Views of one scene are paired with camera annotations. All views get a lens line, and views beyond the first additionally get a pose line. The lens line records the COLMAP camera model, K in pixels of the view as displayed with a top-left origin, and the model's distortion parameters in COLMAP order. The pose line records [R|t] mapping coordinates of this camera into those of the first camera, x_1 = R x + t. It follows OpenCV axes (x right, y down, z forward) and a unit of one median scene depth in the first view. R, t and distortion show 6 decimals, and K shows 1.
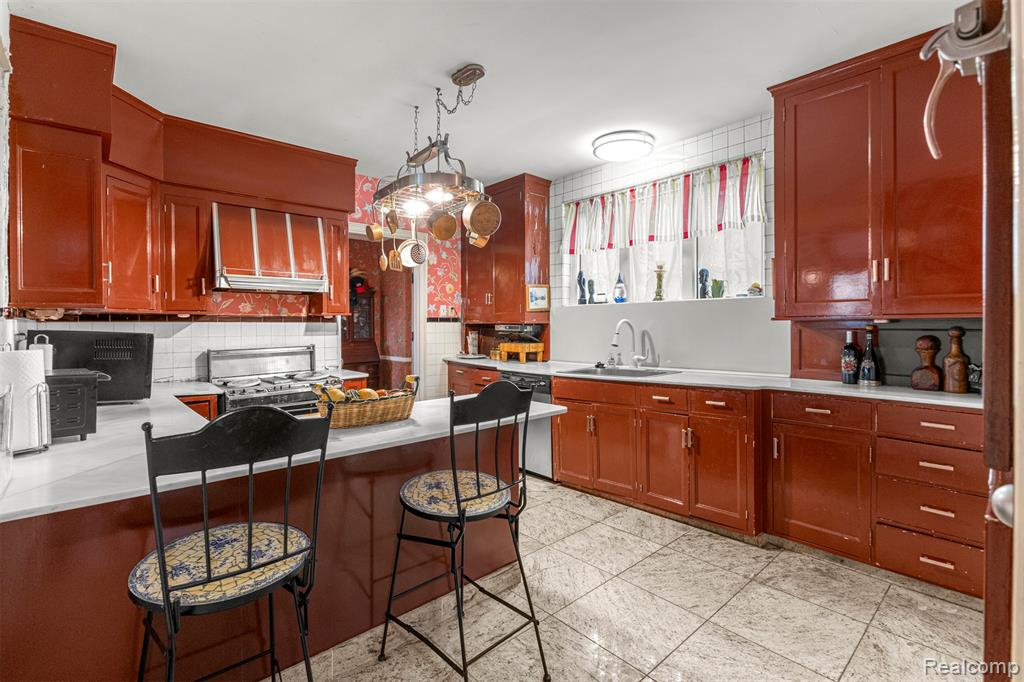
lens RADIAL K [[463.9, 0, 510.4], [0, 463.9, 325.4], [0, 0, 1]] dist [0.000395, 0.000072]
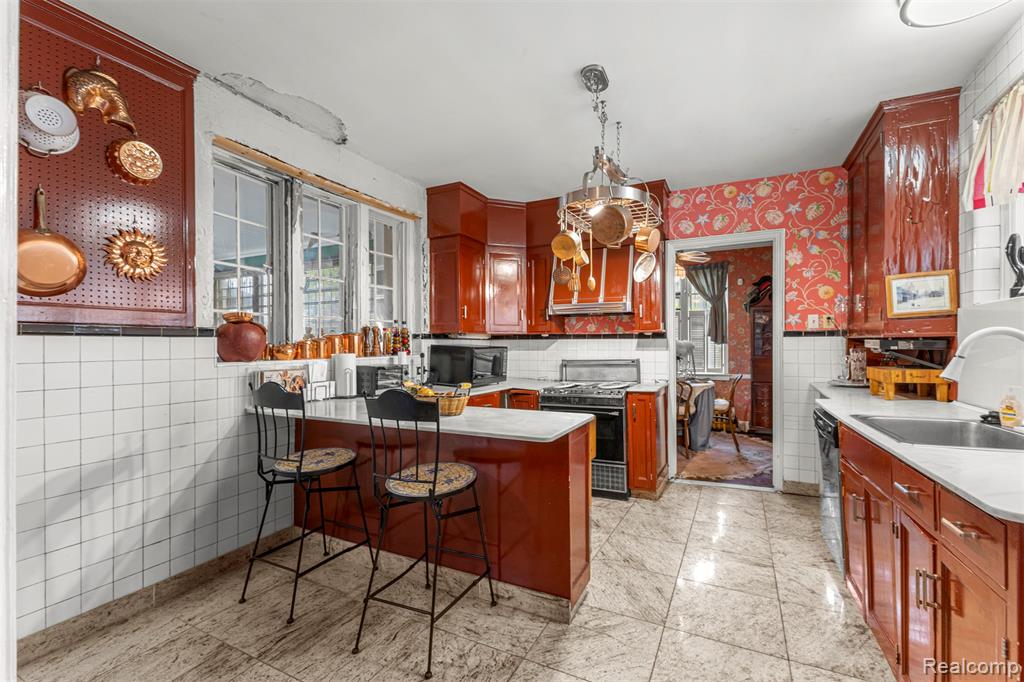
lens RADIAL K [[442.4, 0, 512.7], [0, 442.4, 343.3], [0, 0, 1]] dist [0.003834, -0.000597]
pose [[0.353719, -0.000814, -0.935352, 0.527312], [0.001159, 0.999999, -0.000432, 0.005445], [0.935351, -0.000931, 0.353719, 0.386102]]
